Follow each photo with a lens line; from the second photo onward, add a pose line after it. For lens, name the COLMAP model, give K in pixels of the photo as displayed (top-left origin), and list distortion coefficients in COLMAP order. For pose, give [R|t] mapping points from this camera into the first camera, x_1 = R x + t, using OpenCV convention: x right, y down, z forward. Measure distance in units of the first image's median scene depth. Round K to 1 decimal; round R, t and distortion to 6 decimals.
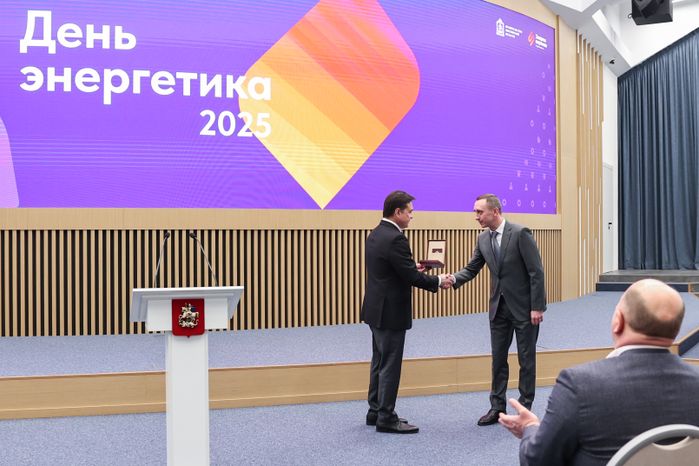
lens RADIAL K [[815.8, 0, 349.5], [0, 815.8, 233.0], [0, 0, 1]] dist [-0.116366, 0.078376]
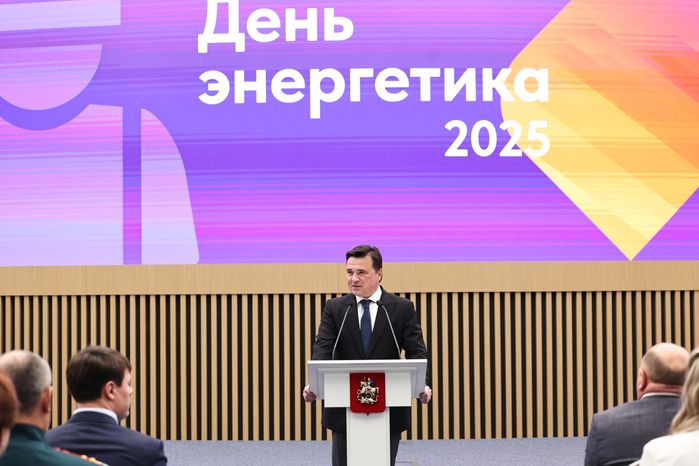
lens RADIAL K [[1671.5, 0, 349.5], [0, 1671.5, 233.0], [0, 0, 1]] dist [-0.075458, -0.347921]
pose [[0.953113, -0.015461, -0.302218, 0.174264], [0.005072, 0.999370, -0.035131, -0.005459], [0.302571, 0.031951, 0.952591, -0.399585]]
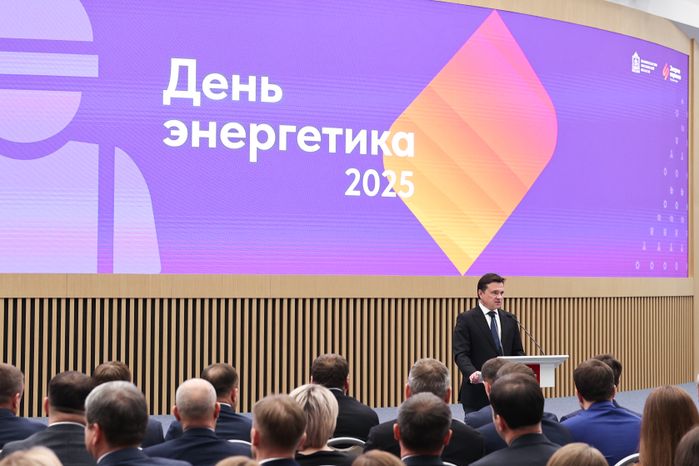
lens RADIAL K [[1427.8, 0, 349.5], [0, 1427.8, 233.0], [0, 0, 1]] dist [0.067953, 0.235535]
pose [[0.994280, 0.012618, 0.106057, -0.359789], [-0.009303, 0.999454, -0.031694, -0.027406], [-0.106399, 0.030527, 0.993855, -0.628984]]
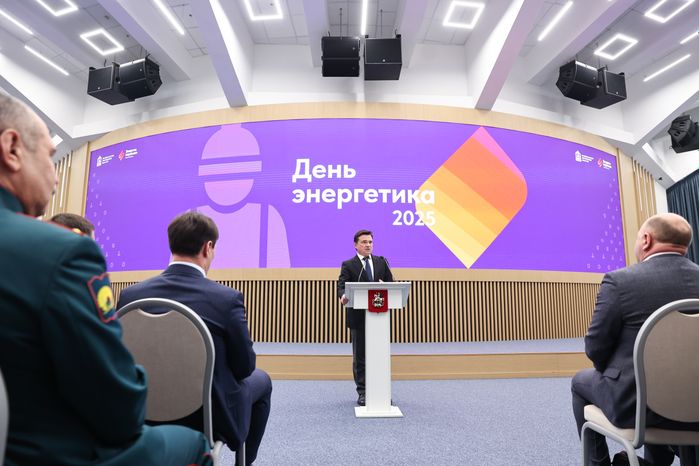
lens RADIAL K [[489.5, 0, 349.5], [0, 489.5, 233.0], [0, 0, 1]] dist [-0.128190, 0.101336]
pose [[0.959203, -0.040477, -0.279806, 0.014392], [-0.005173, 0.987020, -0.160515, 0.061674], [0.282672, 0.155414, 0.946543, 0.009644]]
